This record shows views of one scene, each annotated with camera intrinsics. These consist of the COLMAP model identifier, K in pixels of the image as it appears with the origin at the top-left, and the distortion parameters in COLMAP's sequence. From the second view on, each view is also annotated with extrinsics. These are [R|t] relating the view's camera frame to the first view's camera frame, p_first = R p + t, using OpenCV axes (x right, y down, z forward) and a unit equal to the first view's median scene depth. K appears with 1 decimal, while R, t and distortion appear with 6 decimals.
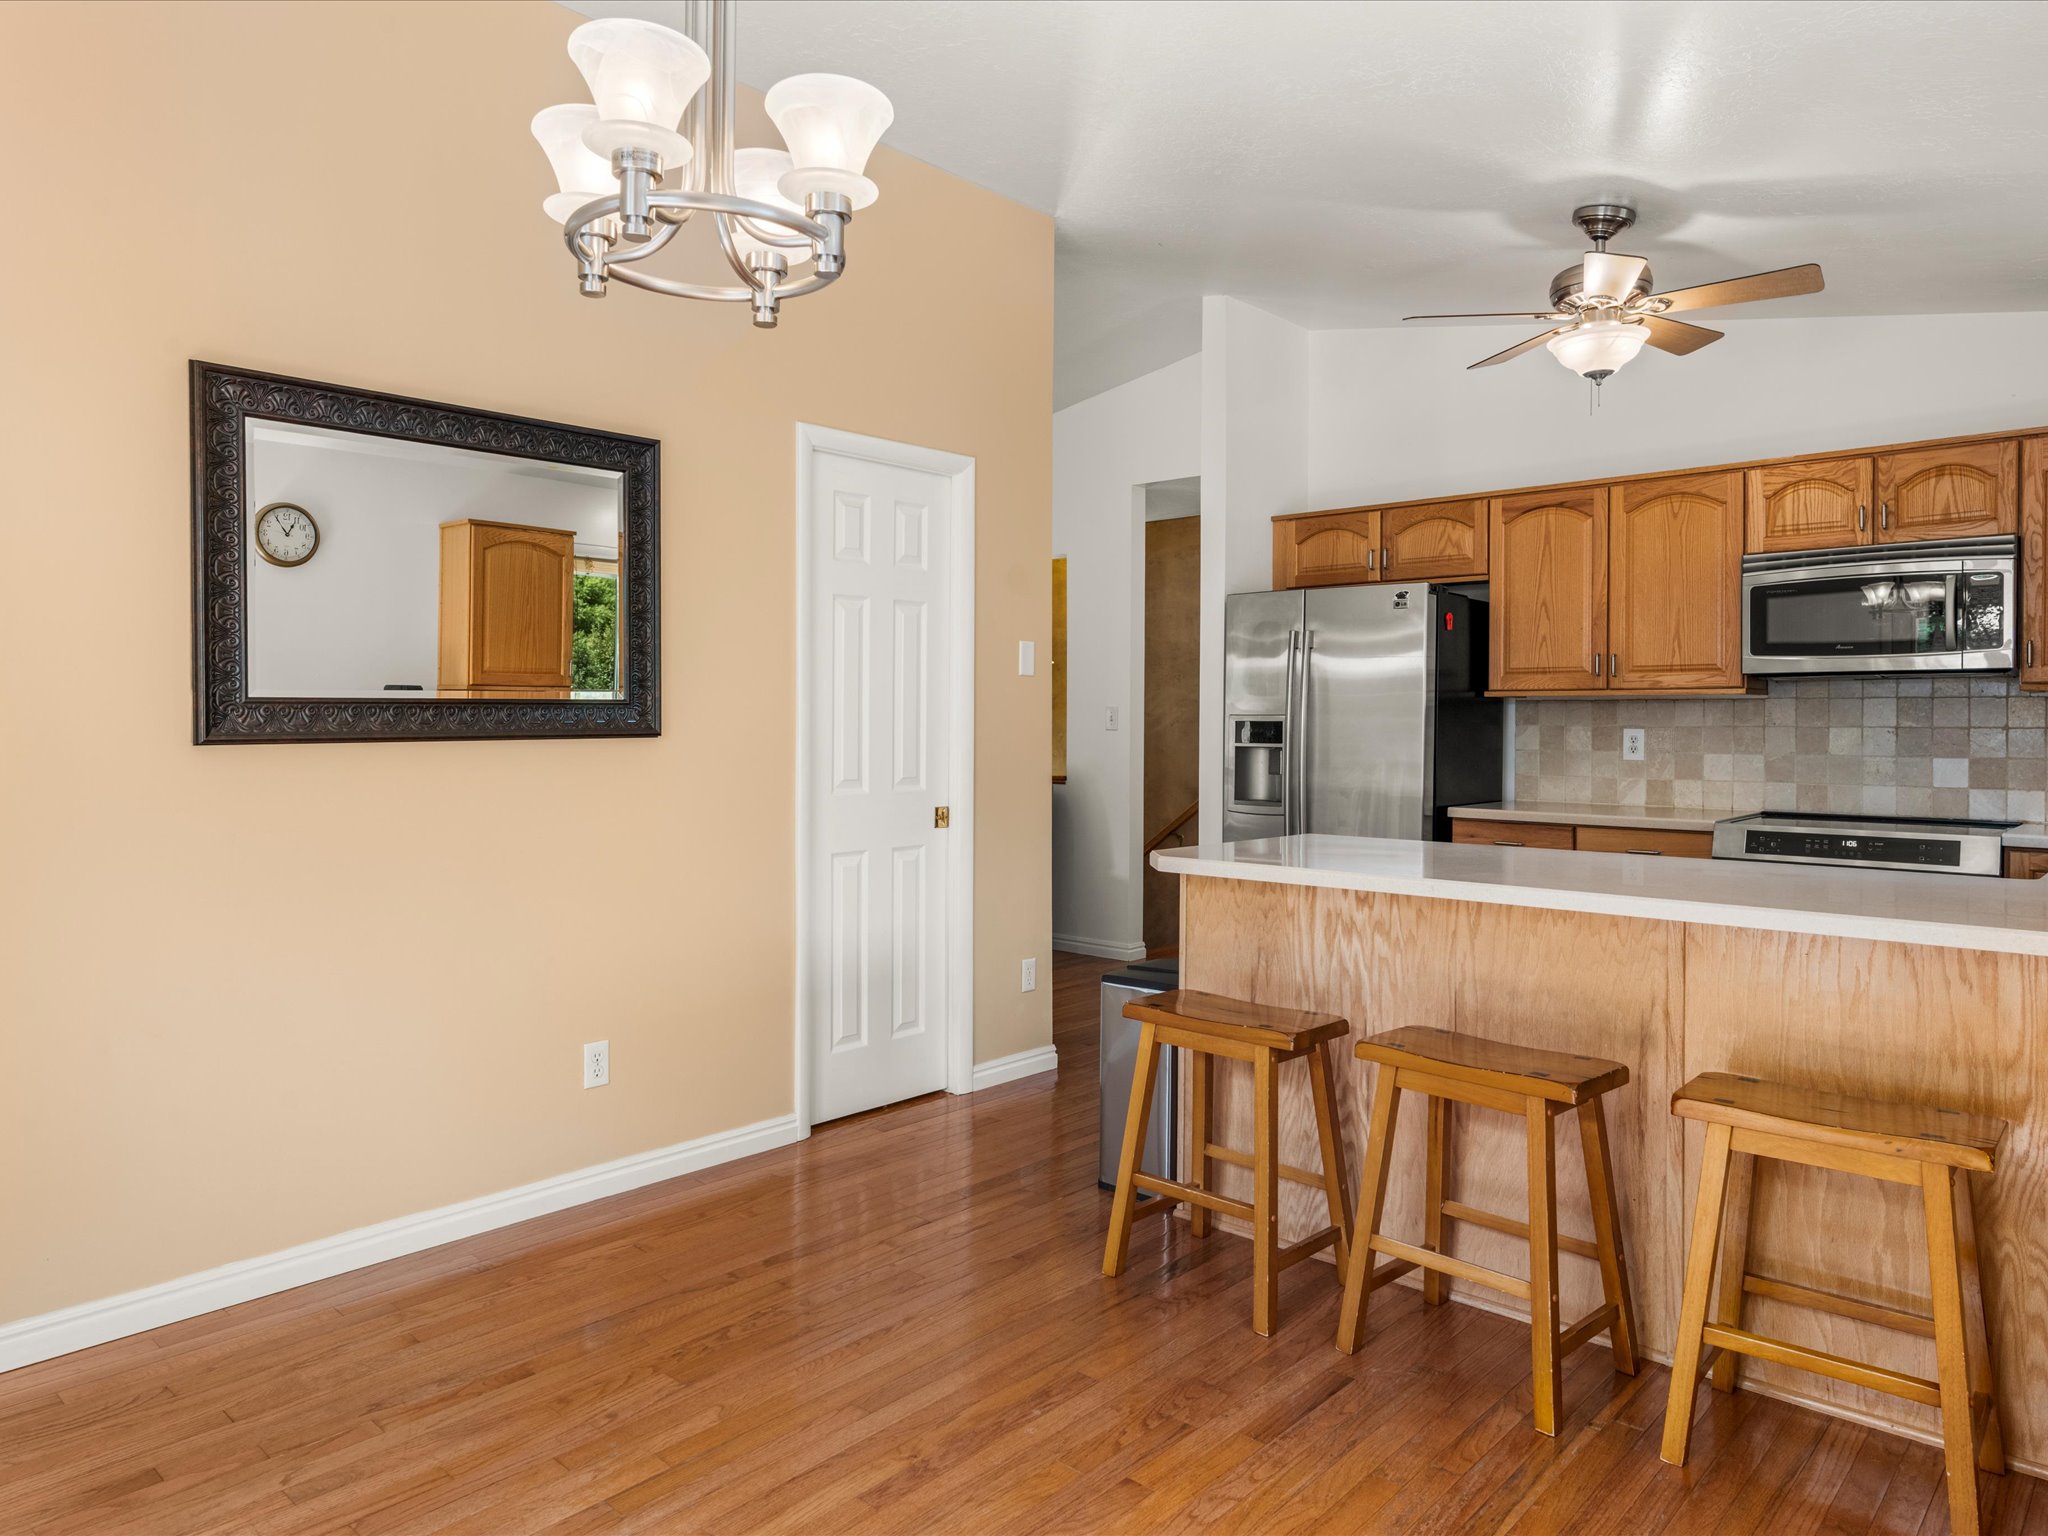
lens RADIAL K [[1328.1, 0, 1035.3], [0, 1328.1, 753.5], [0, 0, 1]] dist [-0.003145, 0.001004]
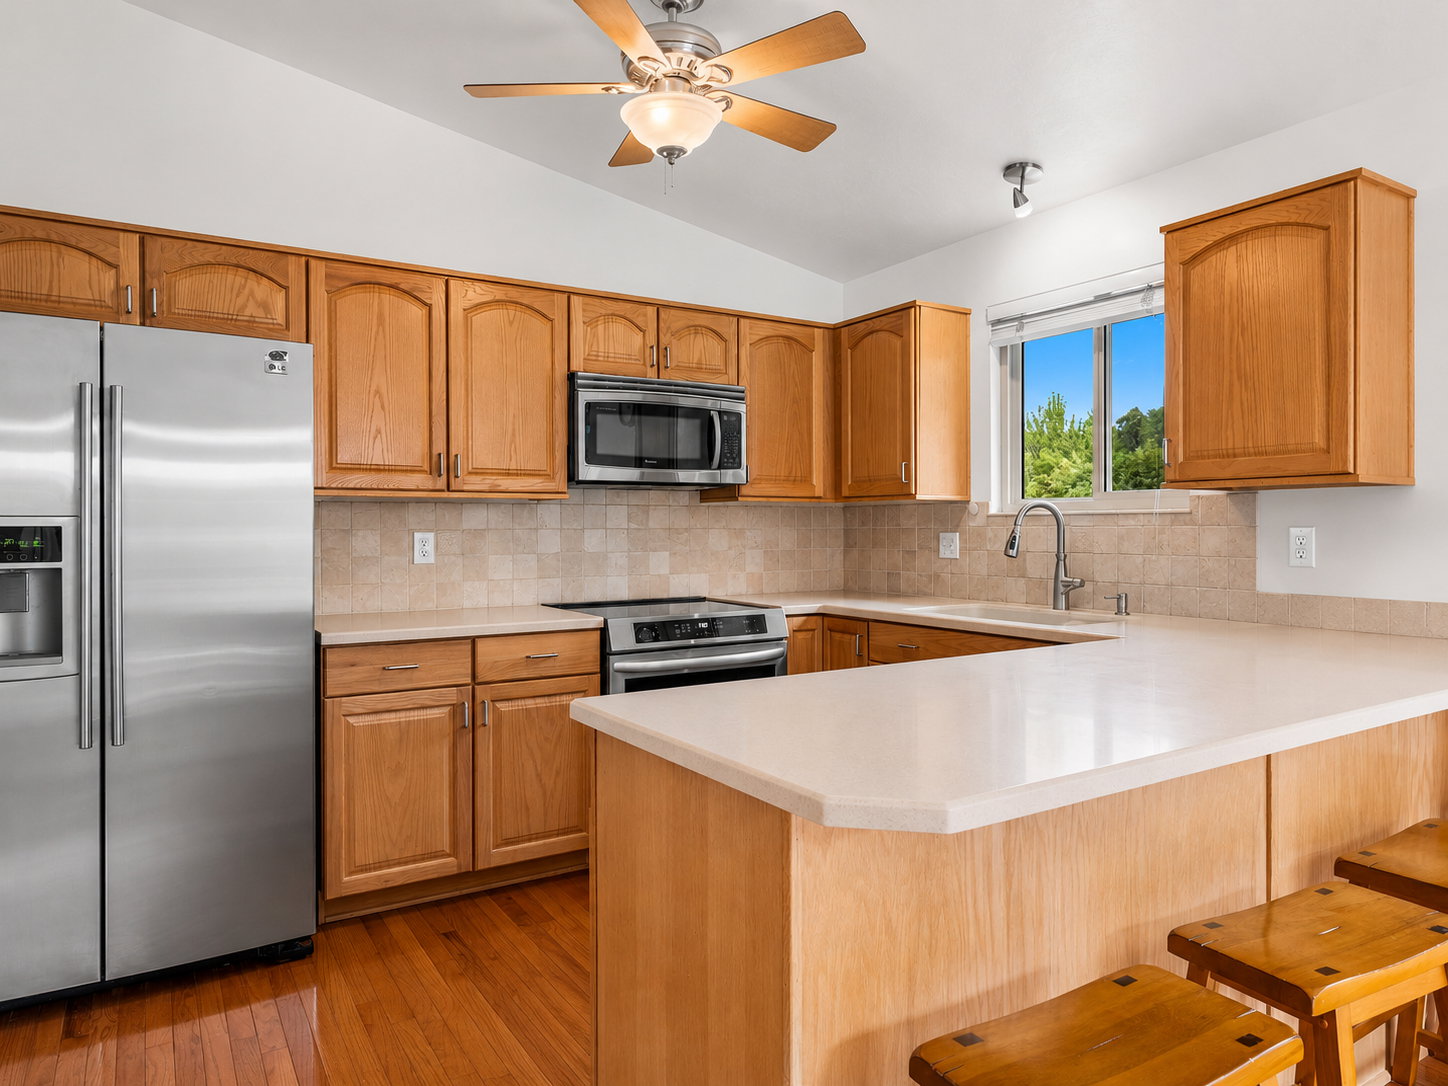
lens RADIAL K [[939.0, 0, 732.0], [0, 939.0, 532.7], [0, 0, 1]] dist [-0.003145, 0.001004]
pose [[0.270357, -0.010784, 0.962700, -0.180857], [0.027167, 0.999625, 0.003568, -0.016604], [-0.962377, 0.025189, 0.270549, 0.687318]]
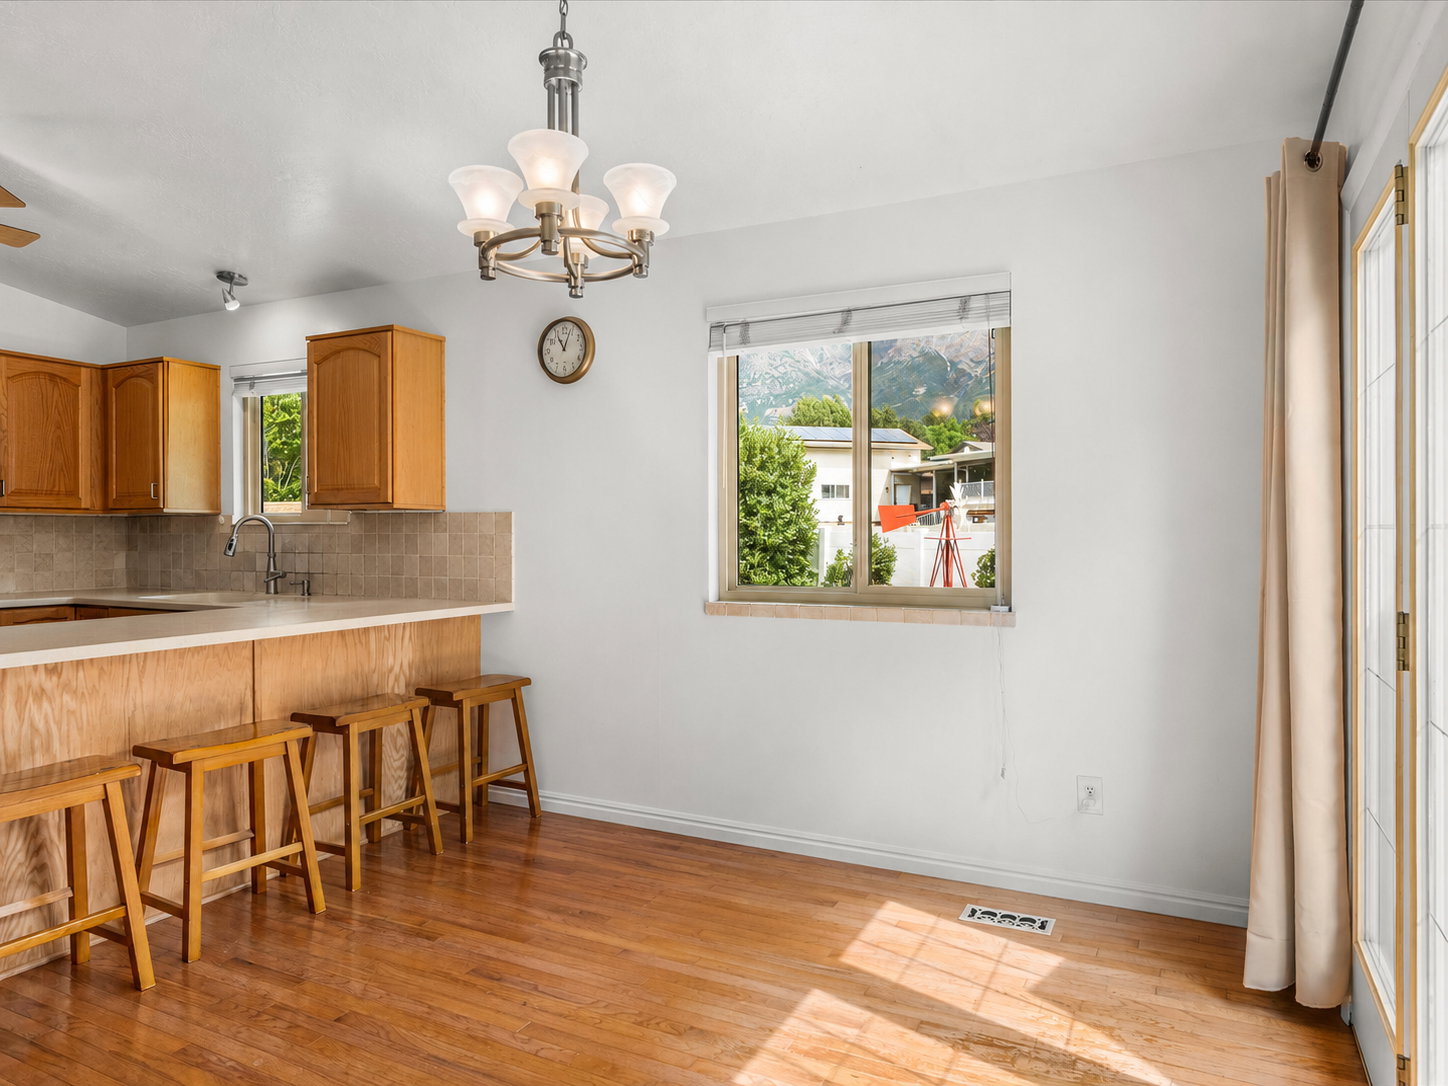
lens RADIAL K [[939.0, 0, 732.0], [0, 939.0, 532.7], [0, 0, 1]] dist [-0.003145, 0.001004]
pose [[-0.256902, -0.003603, 0.966431, -0.537622], [0.020077, 0.999757, 0.009064, -0.012440], [-0.966229, 0.021732, -0.256767, 0.397437]]
